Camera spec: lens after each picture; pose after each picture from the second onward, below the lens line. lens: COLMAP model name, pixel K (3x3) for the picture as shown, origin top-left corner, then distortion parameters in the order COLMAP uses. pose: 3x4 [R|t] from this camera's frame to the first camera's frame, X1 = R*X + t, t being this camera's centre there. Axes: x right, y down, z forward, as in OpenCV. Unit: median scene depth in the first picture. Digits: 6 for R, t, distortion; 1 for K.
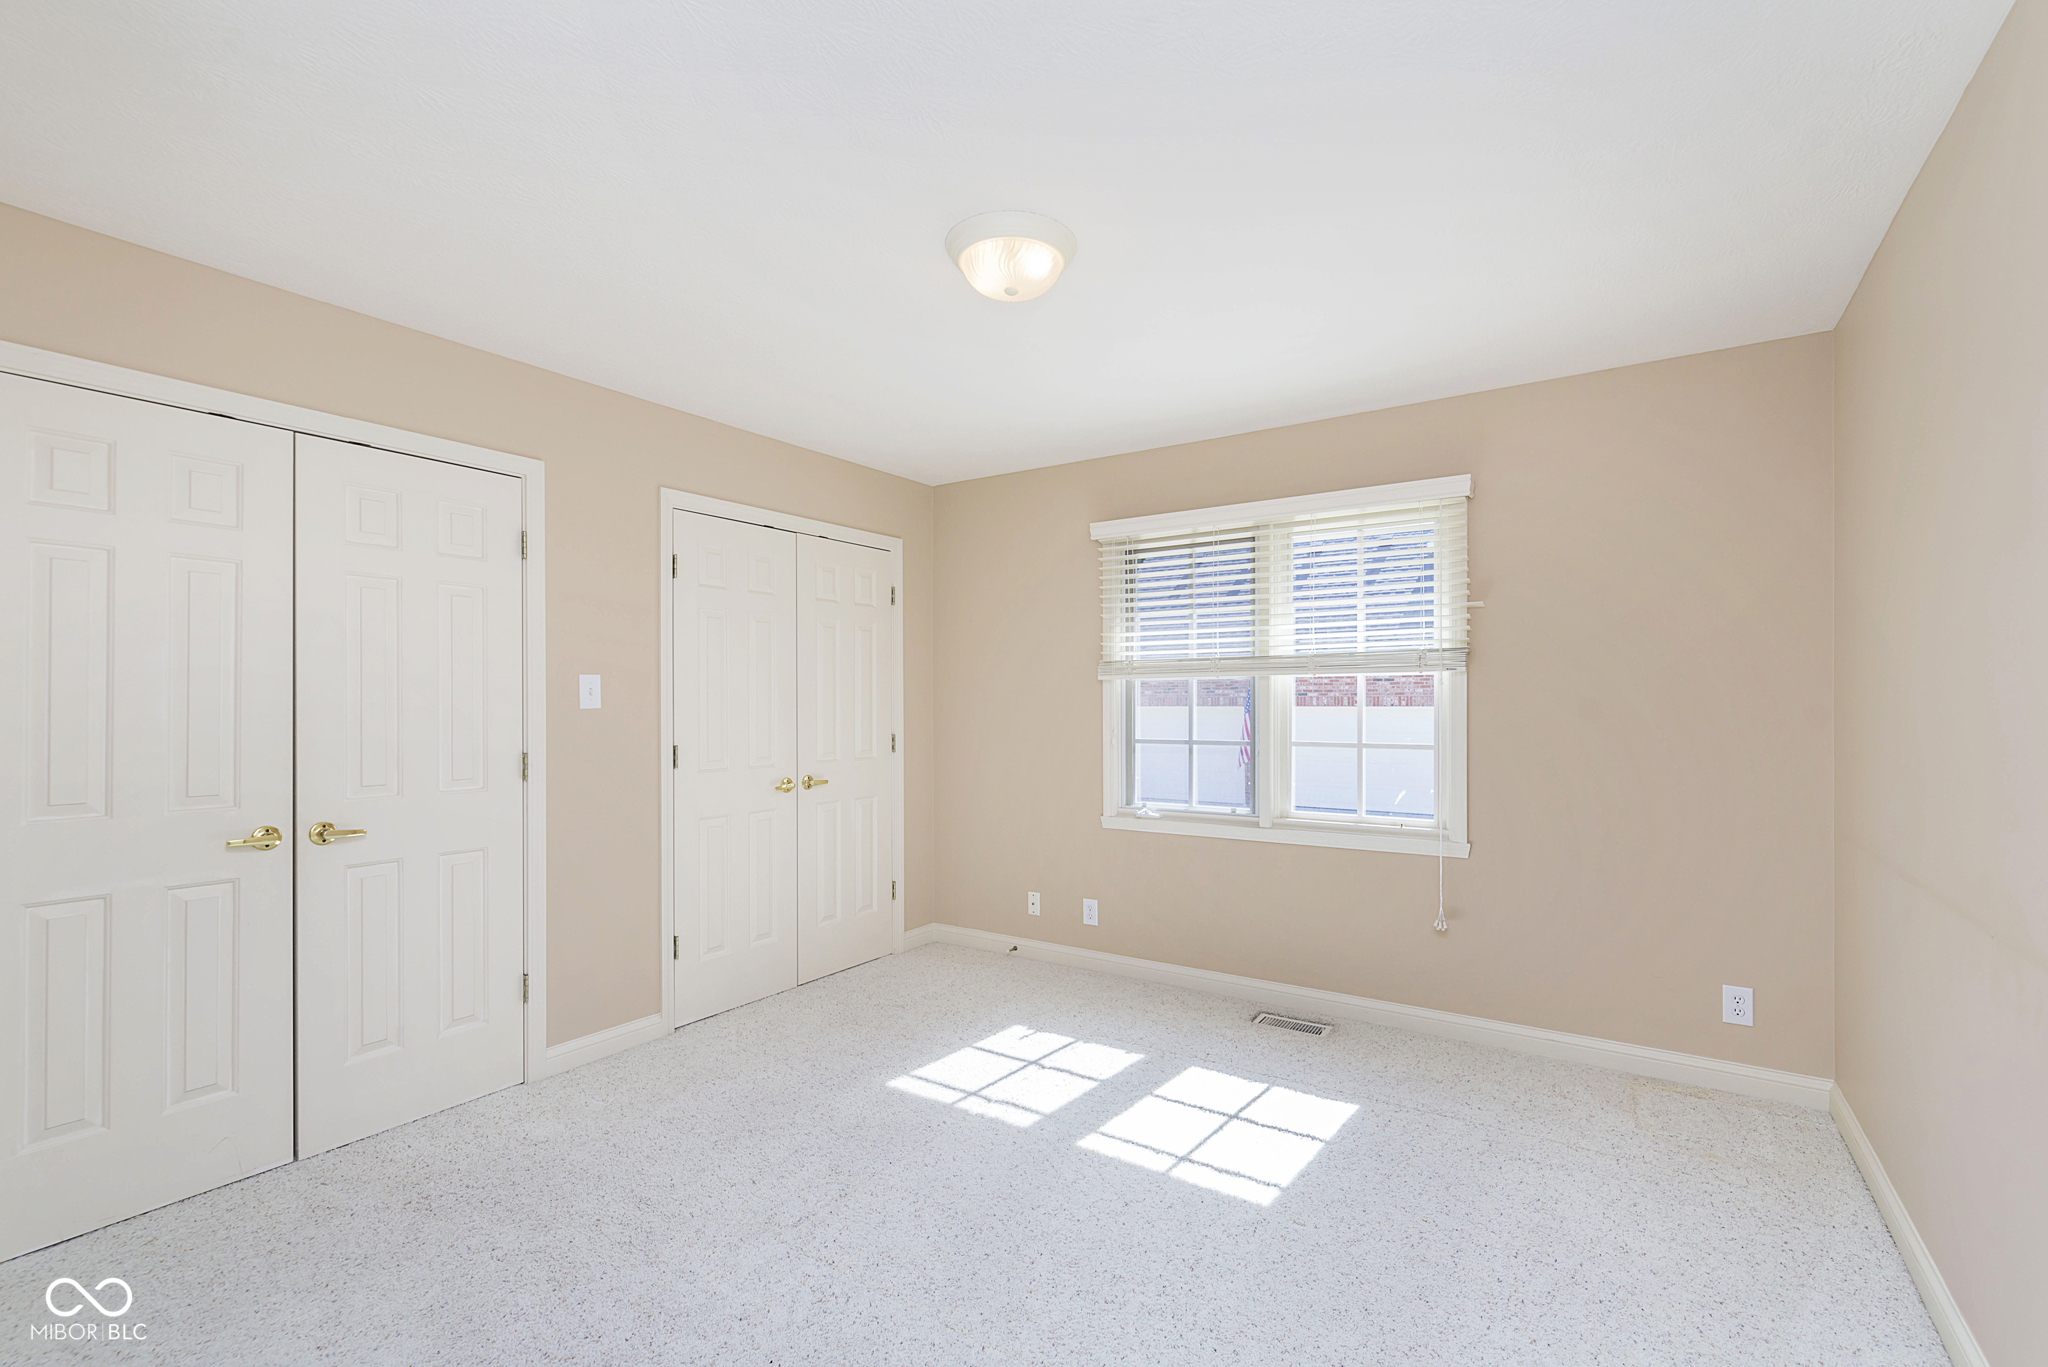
lens RADIAL K [[908.9, 0, 1017.8], [0, 908.9, 706.7], [0, 0, 1]] dist [0.001623, 0.000666]
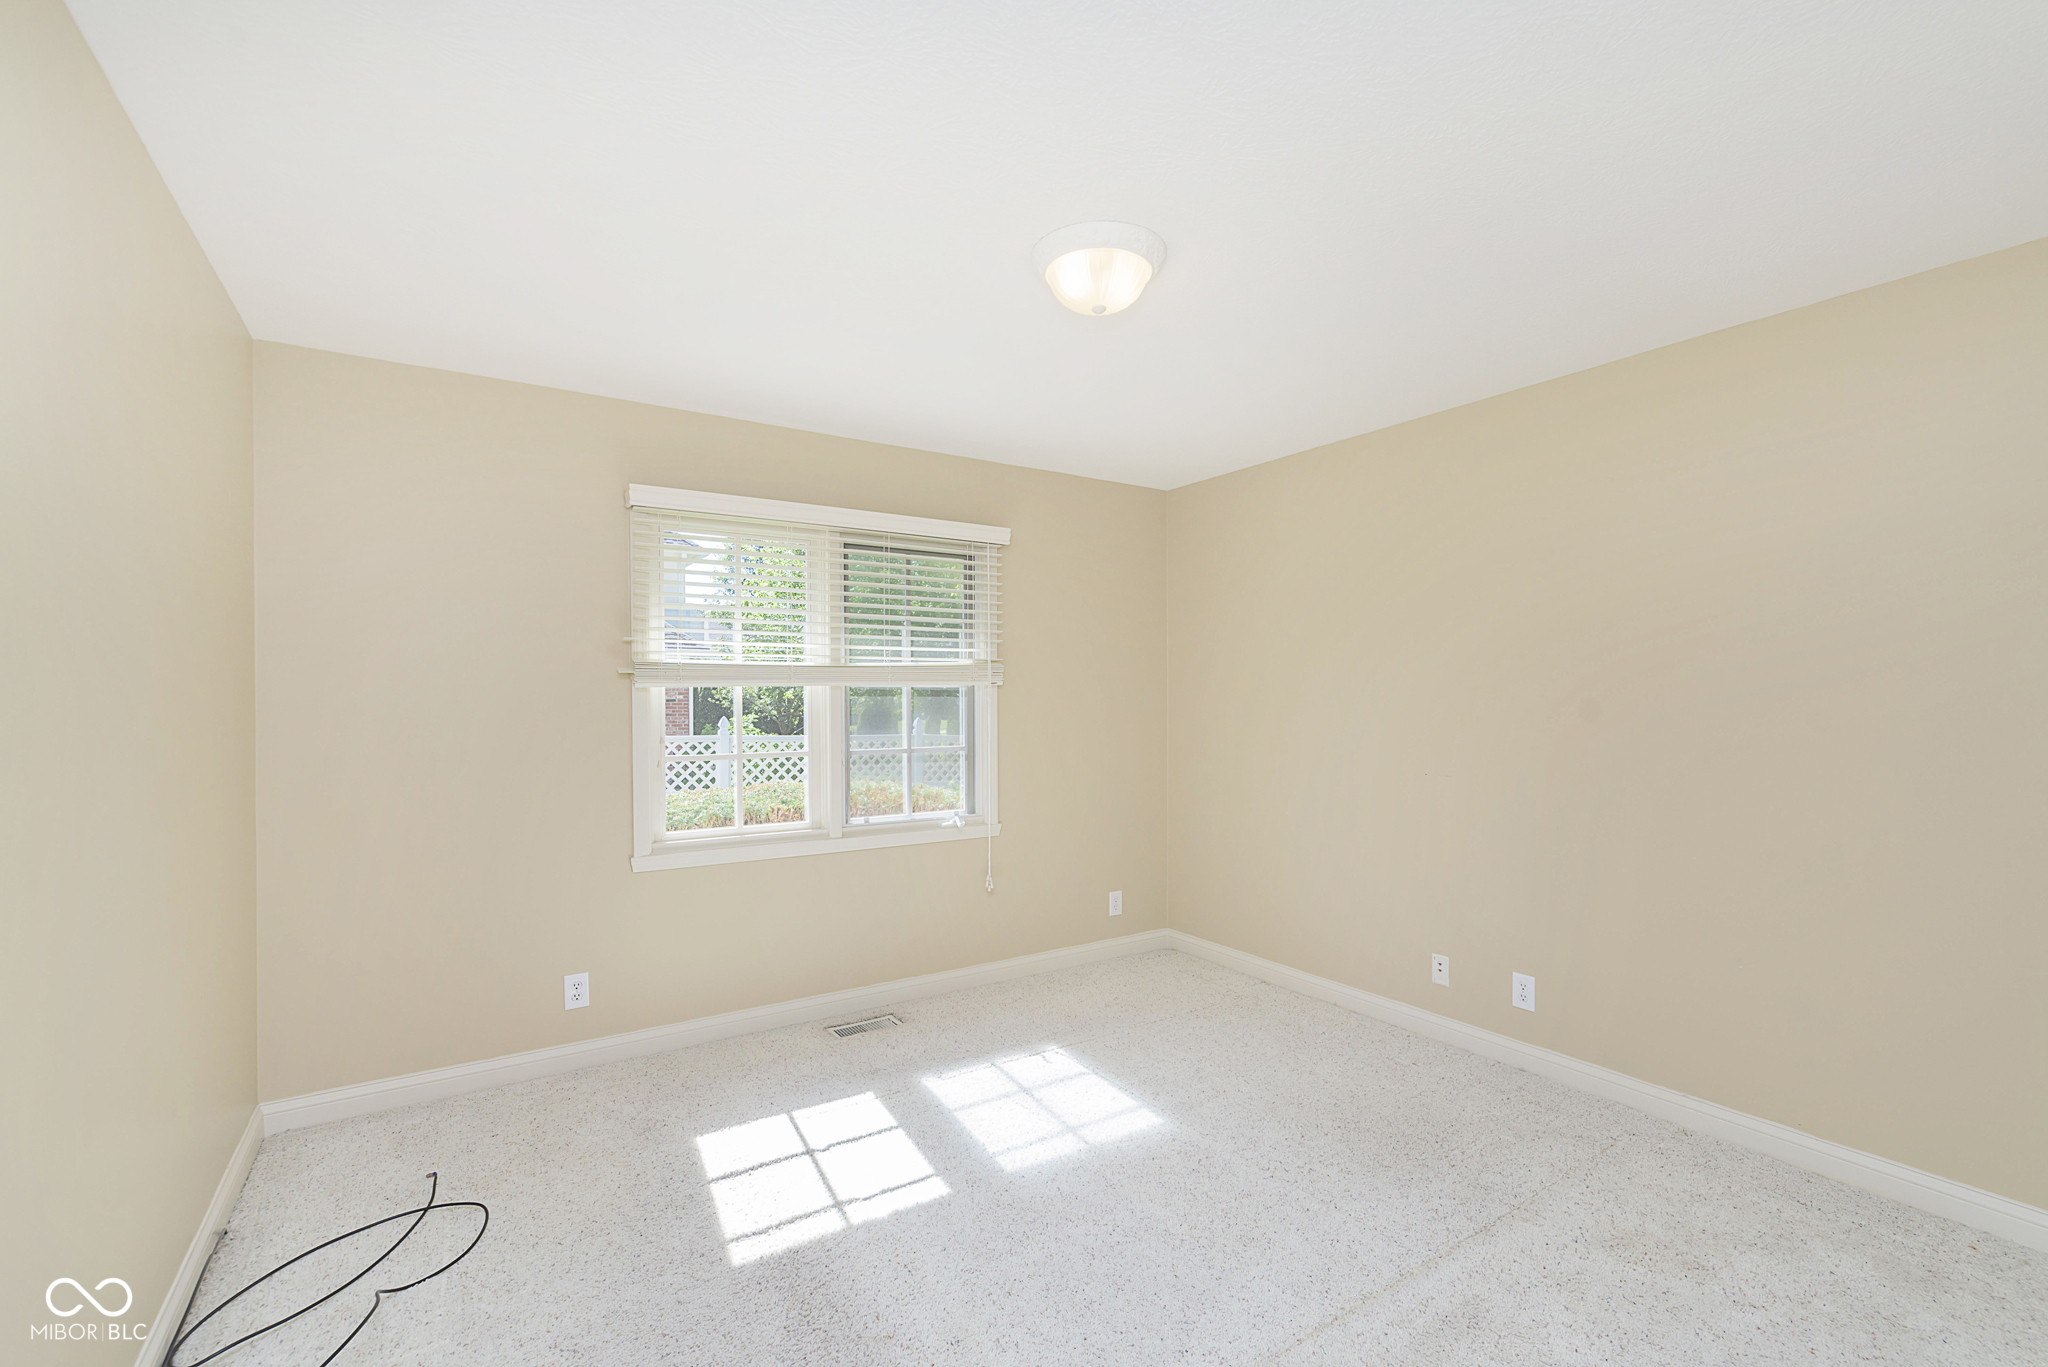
lens RADIAL K [[935.7, 0, 1024.0], [0, 935.7, 683.5], [0, 0, 1]] dist [0.052323, 0.000141]
pose [[0.376520, 0.020090, 0.926191, -0.710066], [0.018646, 0.999398, -0.029258, -0.000897], [-0.926221, 0.028287, 0.375919, 0.489299]]
